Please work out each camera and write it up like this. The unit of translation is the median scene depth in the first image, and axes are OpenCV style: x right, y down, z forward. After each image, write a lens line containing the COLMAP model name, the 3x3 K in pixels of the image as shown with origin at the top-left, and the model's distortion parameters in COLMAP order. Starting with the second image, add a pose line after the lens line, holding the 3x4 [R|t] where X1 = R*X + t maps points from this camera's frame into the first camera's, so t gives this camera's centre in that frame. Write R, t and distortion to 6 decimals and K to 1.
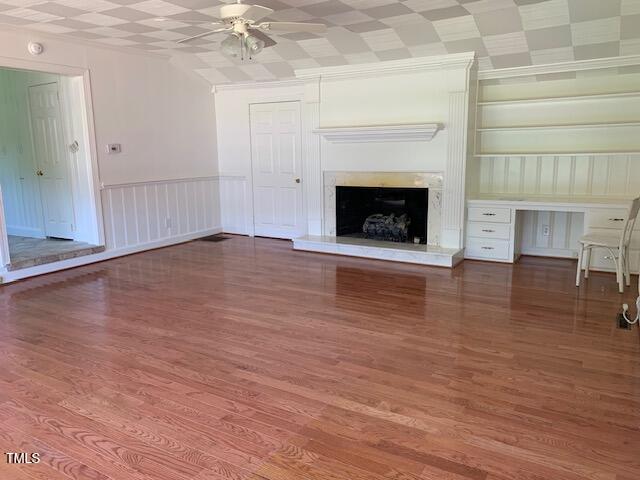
lens RADIAL K [[487.7, 0, 320.7], [0, 487.7, 236.0], [0, 0, 1]] dist [0.041442, -0.095411]
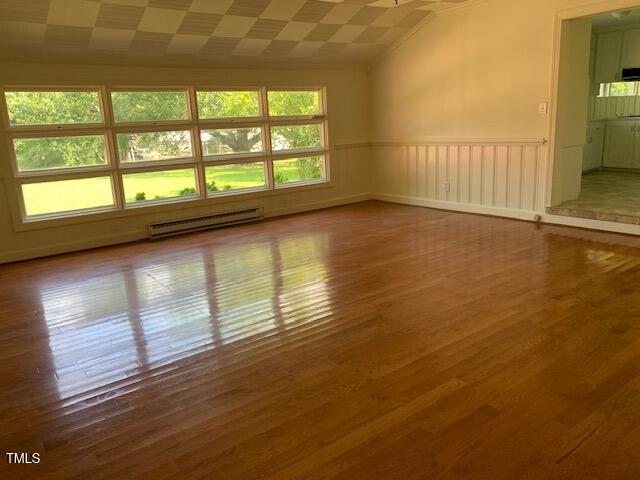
lens RADIAL K [[495.2, 0, 319.2], [0, 495.2, 227.7], [0, 0, 1]] dist [0.006306, -0.001830]
pose [[-0.361956, 0.229315, -0.903550, 0.470563], [-0.118626, 0.950061, 0.288640, -0.133036], [0.924616, 0.211659, -0.316678, 0.756601]]
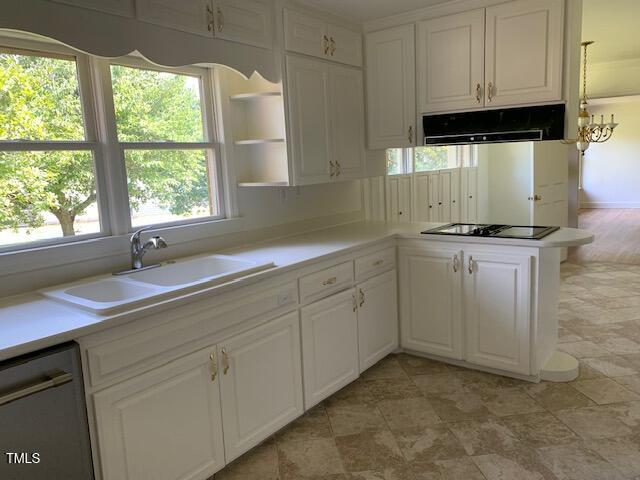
lens RADIAL K [[487.7, 0, 320.7], [0, 487.7, 236.0], [0, 0, 1]] dist [0.041442, -0.095411]
pose [[-0.099050, 0.155734, -0.982820, -0.656726], [-0.129565, 0.977251, 0.167909, -0.202573], [0.986611, 0.143970, -0.076619, 0.963326]]
